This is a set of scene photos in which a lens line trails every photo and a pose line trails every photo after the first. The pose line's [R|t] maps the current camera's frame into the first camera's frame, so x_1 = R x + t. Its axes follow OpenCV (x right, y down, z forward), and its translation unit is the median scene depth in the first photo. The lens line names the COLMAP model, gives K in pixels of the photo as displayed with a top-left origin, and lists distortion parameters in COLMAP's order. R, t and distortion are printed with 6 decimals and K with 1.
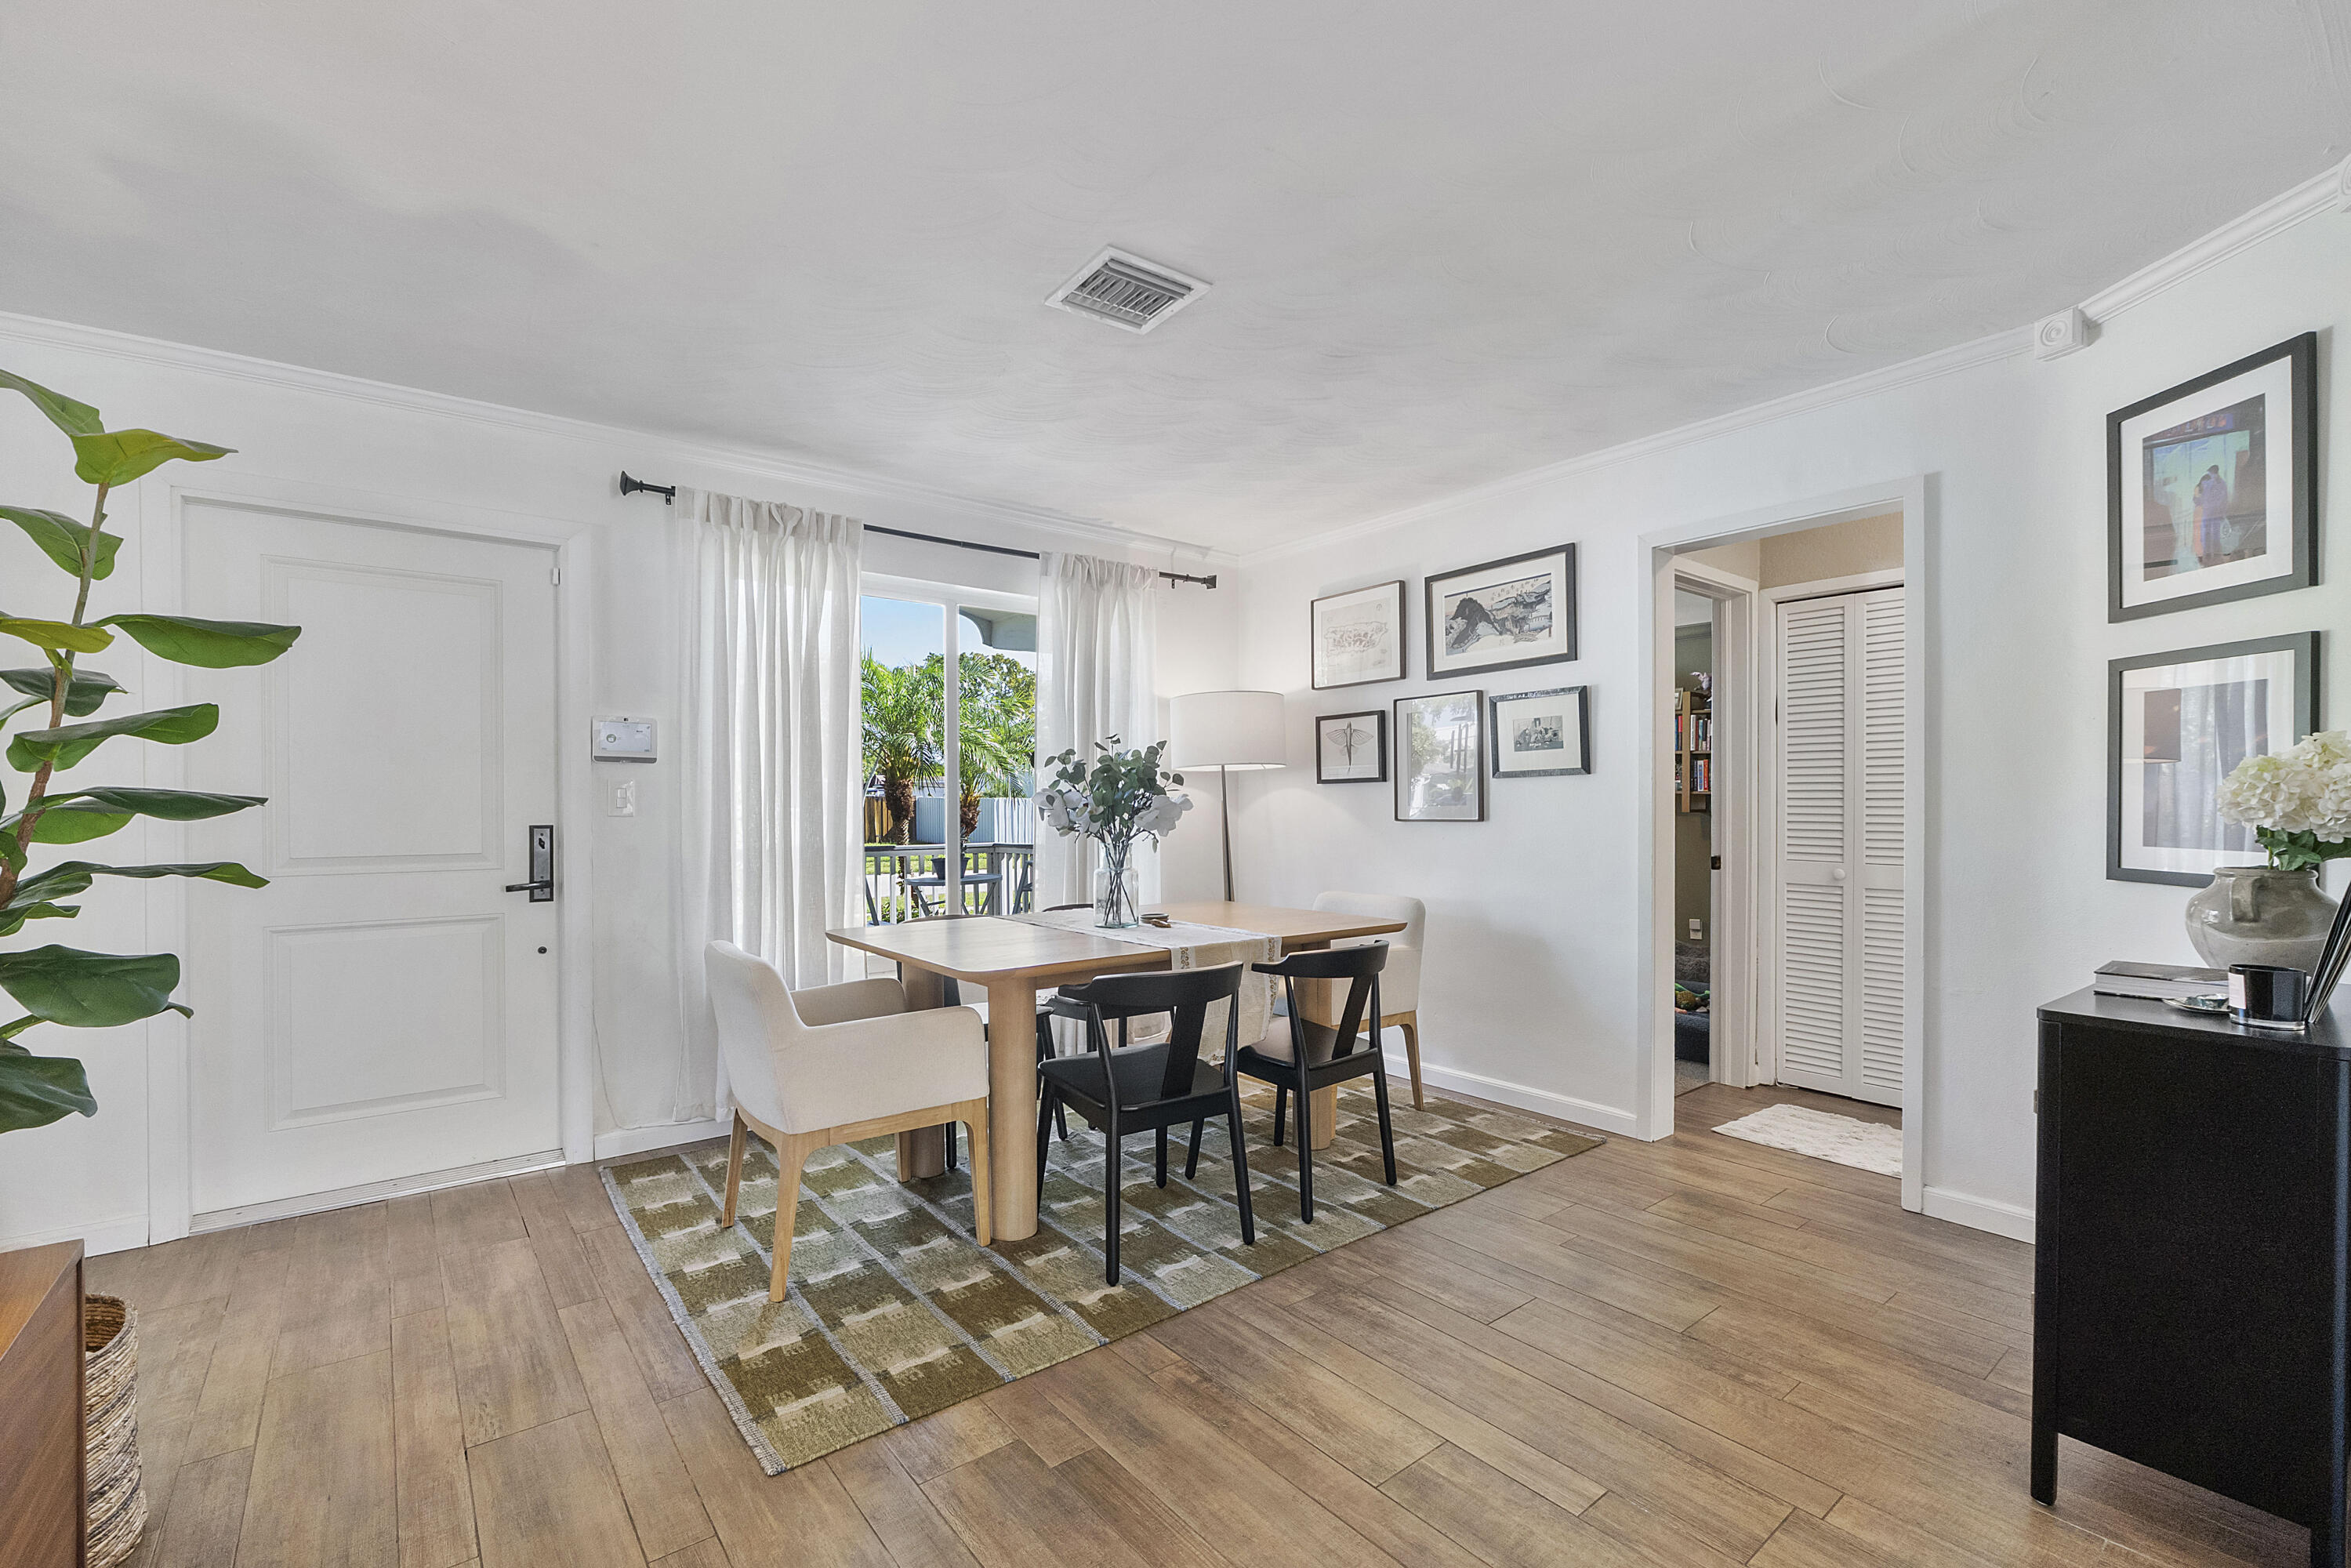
lens RADIAL K [[995.7, 0, 1170.7], [0, 995.7, 817.1], [0, 0, 1]] dist [-0.005313, -0.000344]
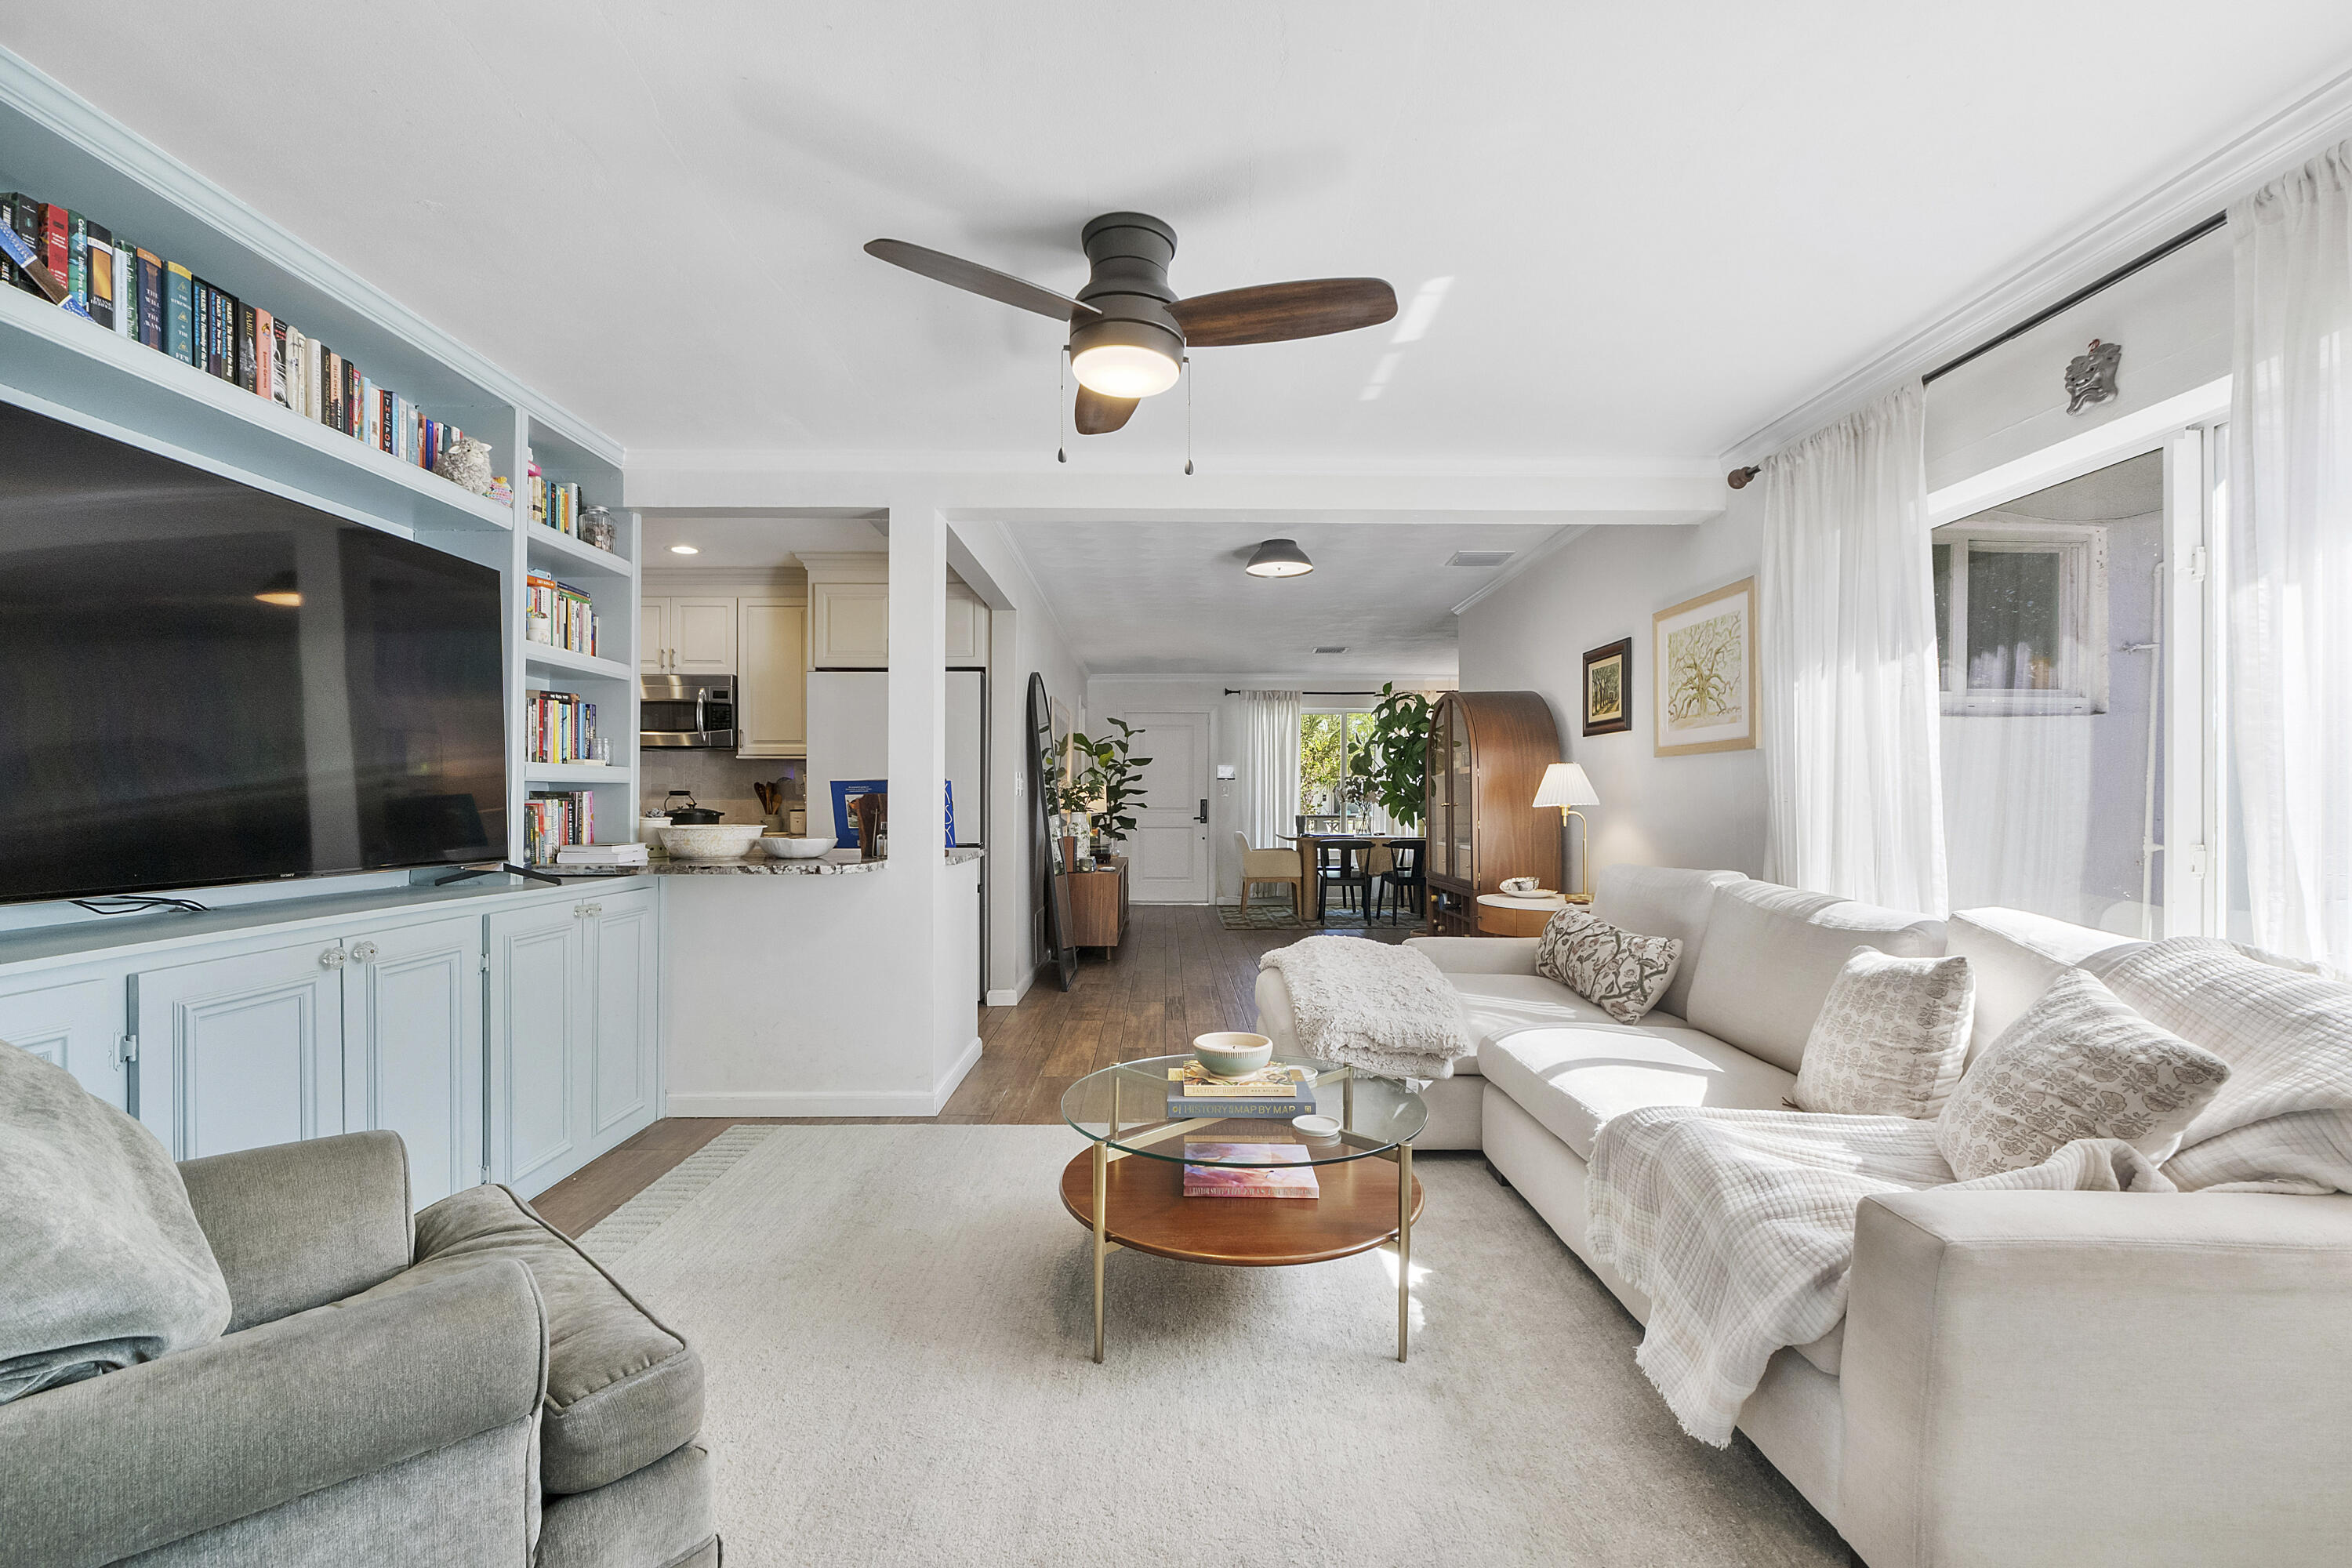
lens RADIAL K [[1190.4, 0, 1162.6], [0, 1190.4, 803.4], [0, 0, 1]] dist [0.001290, -0.000137]
pose [[0.779474, 0.003332, -0.626426, 1.957056], [-0.007552, 0.999963, -0.004078, 0.045800], [0.626389, 0.007909, 0.779470, -2.439492]]
